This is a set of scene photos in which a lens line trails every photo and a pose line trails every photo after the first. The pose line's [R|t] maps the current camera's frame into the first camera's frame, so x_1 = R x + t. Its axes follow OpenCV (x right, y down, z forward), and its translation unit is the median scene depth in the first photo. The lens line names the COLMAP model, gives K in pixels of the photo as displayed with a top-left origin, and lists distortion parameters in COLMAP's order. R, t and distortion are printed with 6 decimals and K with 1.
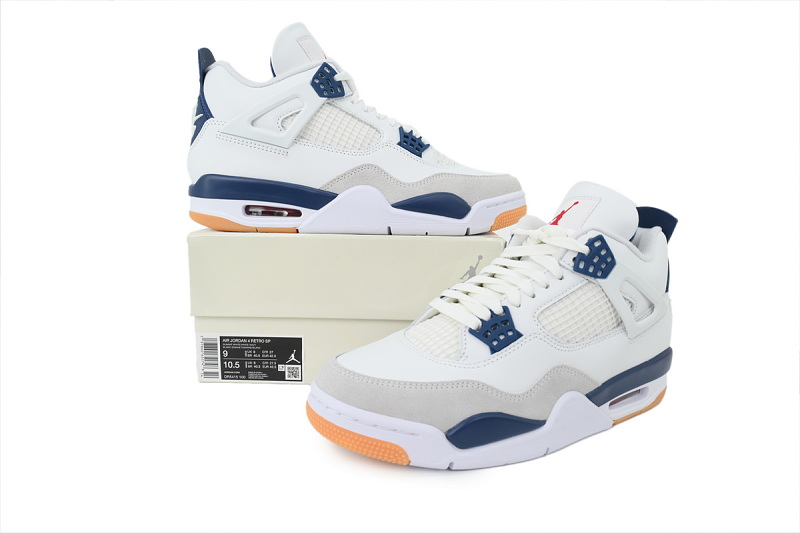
lens RADIAL K [[456.8, 0, 400.0], [0, 456.8, 266.5], [0, 0, 1]] dist [0.001789, 0.000003]
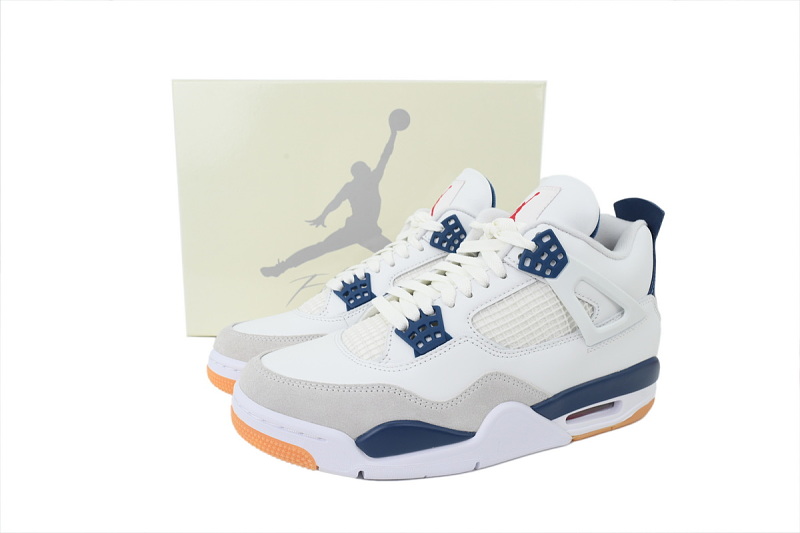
lens RADIAL K [[456.8, 0, 400.0], [0, 456.8, 266.5], [0, 0, 1]] dist [0.001789, 0.000003]
pose [[0.991530, 0.015931, -0.128900, 0.271855], [-0.014637, 0.999833, 0.010985, -0.001672], [0.129053, -0.009005, 0.991597, 0.076389]]
